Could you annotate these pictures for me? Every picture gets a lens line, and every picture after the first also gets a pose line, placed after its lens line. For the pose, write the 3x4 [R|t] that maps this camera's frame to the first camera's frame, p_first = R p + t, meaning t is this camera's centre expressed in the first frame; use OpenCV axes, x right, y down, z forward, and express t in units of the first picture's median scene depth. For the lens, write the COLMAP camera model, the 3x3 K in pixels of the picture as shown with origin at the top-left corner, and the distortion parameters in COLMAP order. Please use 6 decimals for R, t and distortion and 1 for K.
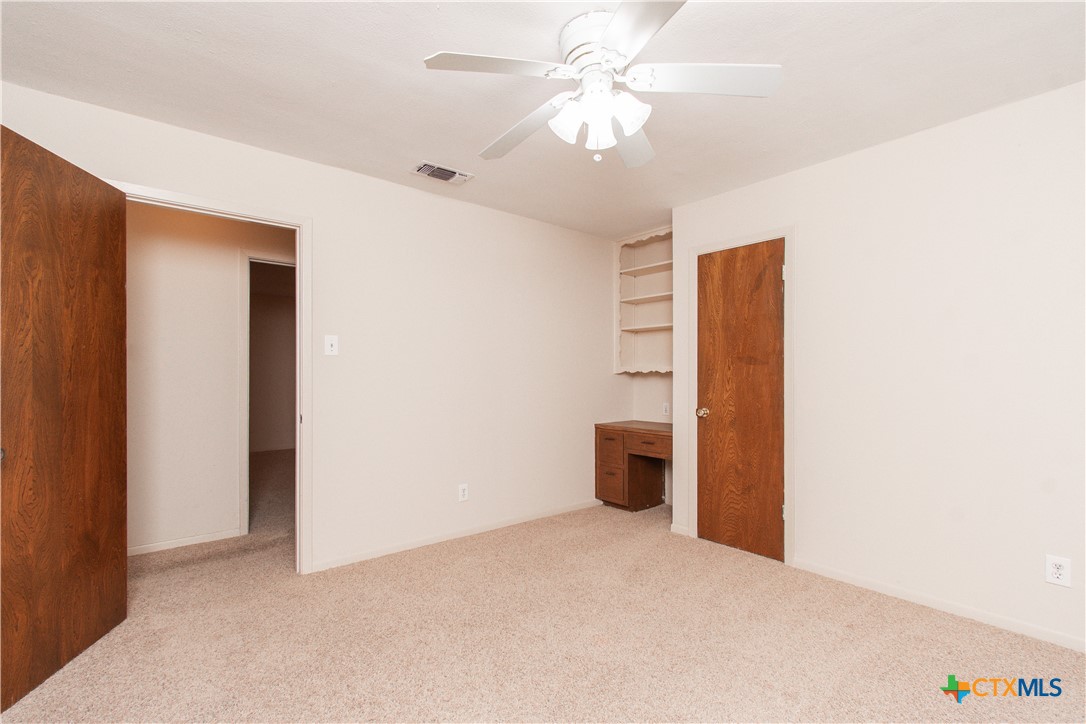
lens RADIAL K [[484.4, 0, 535.5], [0, 484.4, 367.2], [0, 0, 1]] dist [0.007921, -0.000550]
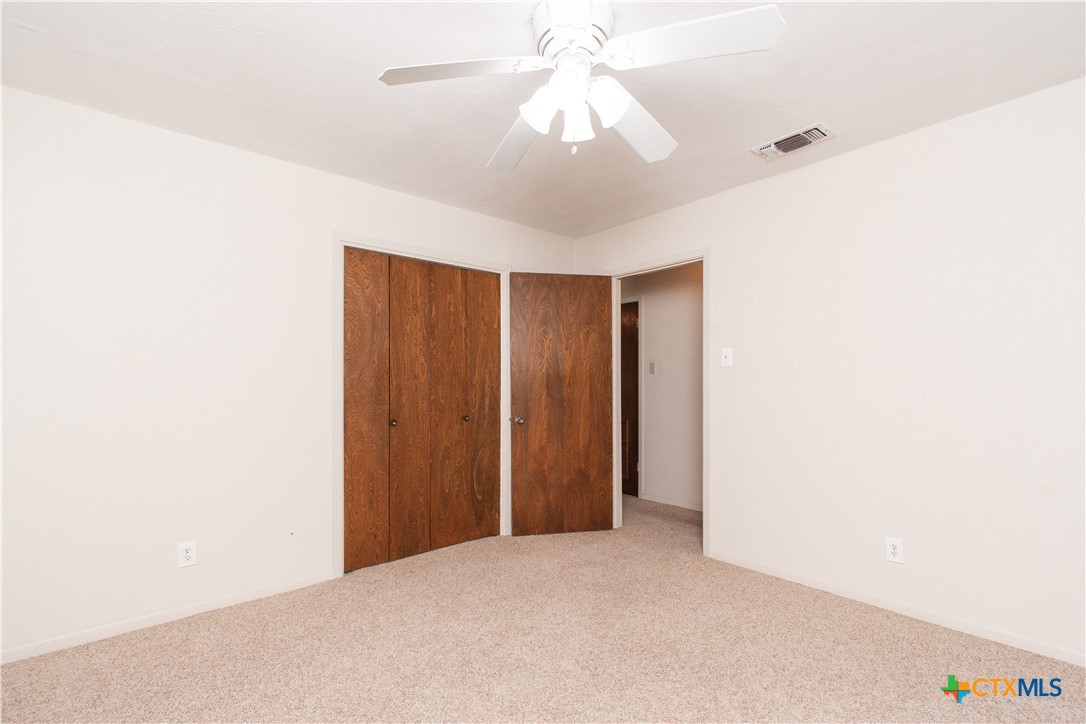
lens RADIAL K [[484.4, 0, 538.9], [0, 484.4, 372.6], [0, 0, 1]] dist [0.007921, -0.000550]
pose [[0.054508, -0.013769, -0.998418, 0.958263], [0.020496, 0.999710, -0.012668, -0.010488], [0.998303, -0.019773, 0.054774, 0.776644]]
